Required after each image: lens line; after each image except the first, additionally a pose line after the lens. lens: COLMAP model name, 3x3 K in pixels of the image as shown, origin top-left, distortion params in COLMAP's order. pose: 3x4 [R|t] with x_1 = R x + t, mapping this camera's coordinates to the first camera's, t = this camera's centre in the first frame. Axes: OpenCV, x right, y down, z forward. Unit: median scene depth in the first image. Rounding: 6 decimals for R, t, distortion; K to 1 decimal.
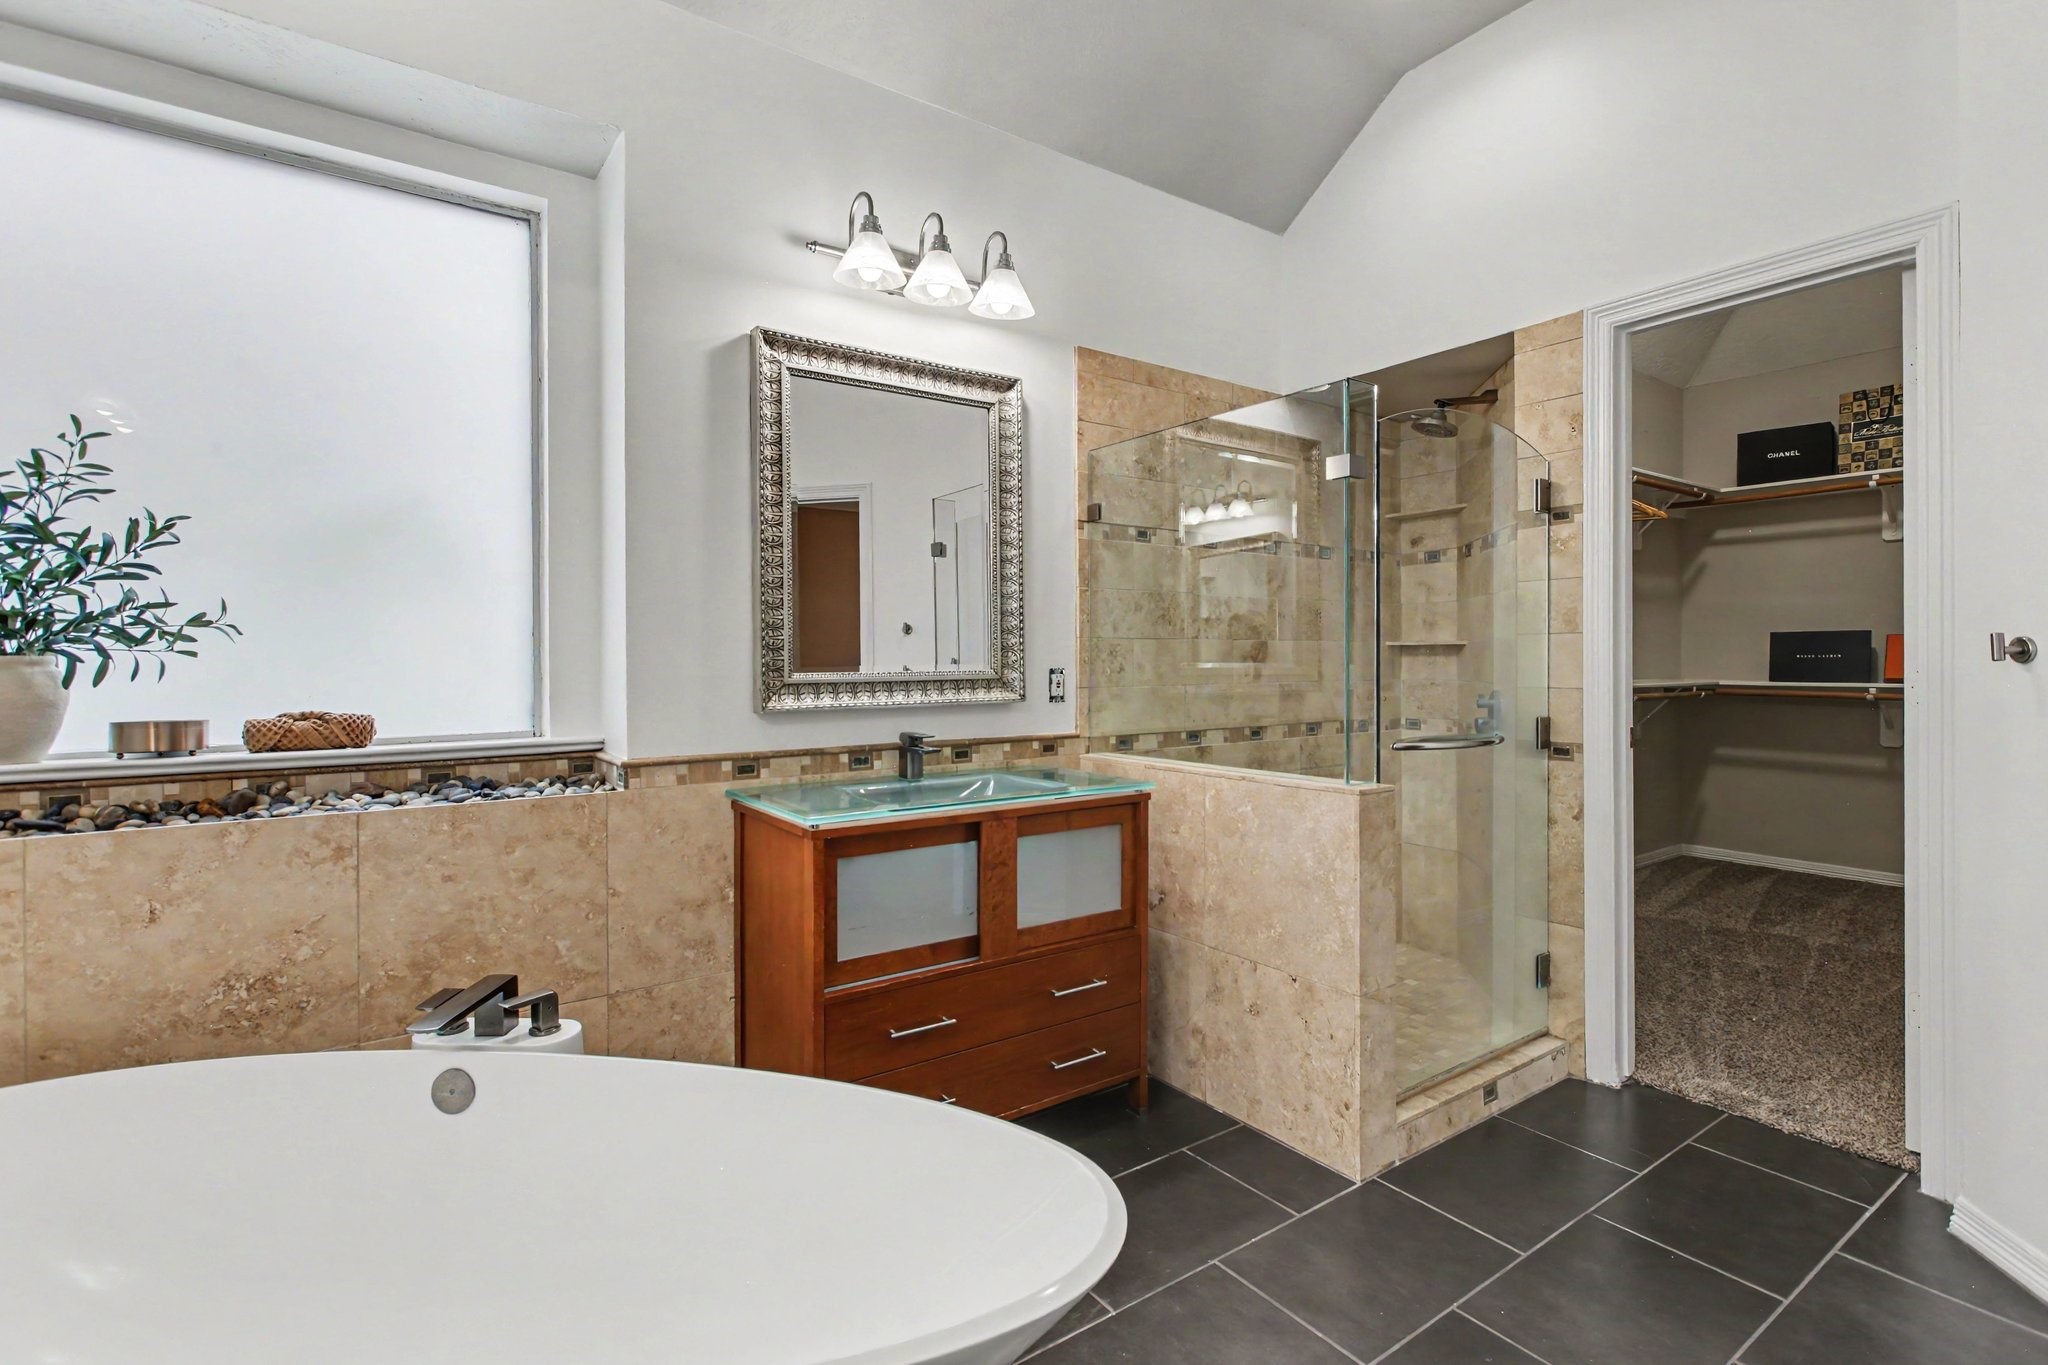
lens RADIAL K [[965.2, 0, 1030.9], [0, 965.2, 650.4], [0, 0, 1]] dist [-0.000080, 0.000034]
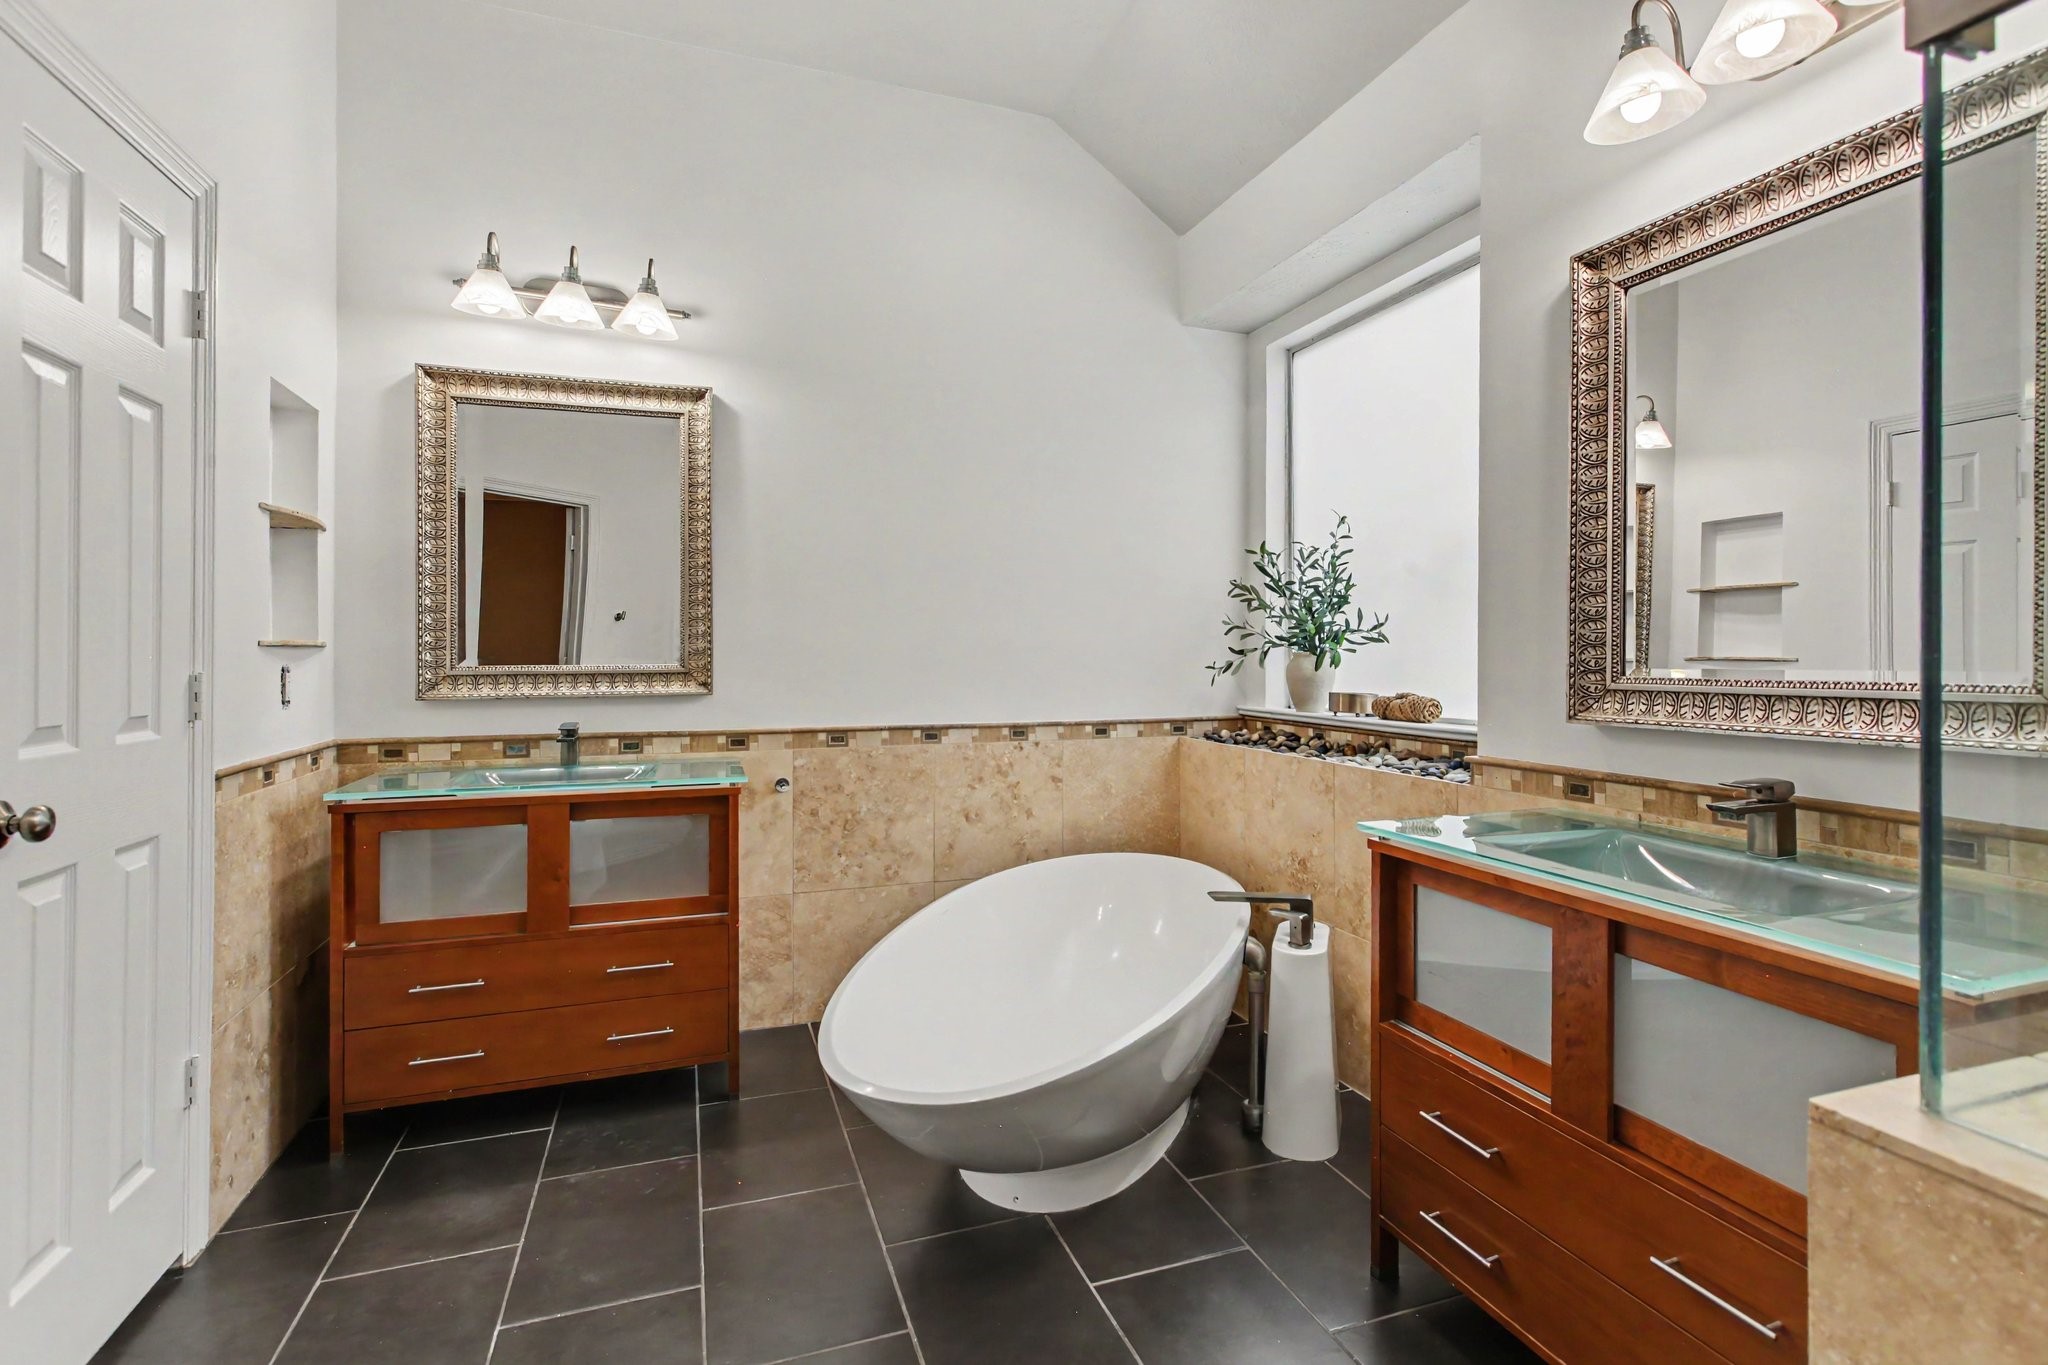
lens RADIAL K [[965.2, 0, 1030.9], [0, 965.2, 650.4], [0, 0, 1]] dist [-0.000080, 0.000034]
pose [[-0.256330, 0.003931, -0.966581, 0.703566], [0.013395, 0.999910, 0.000514, -0.004339], [0.966496, -0.012815, -0.256360, 0.838075]]
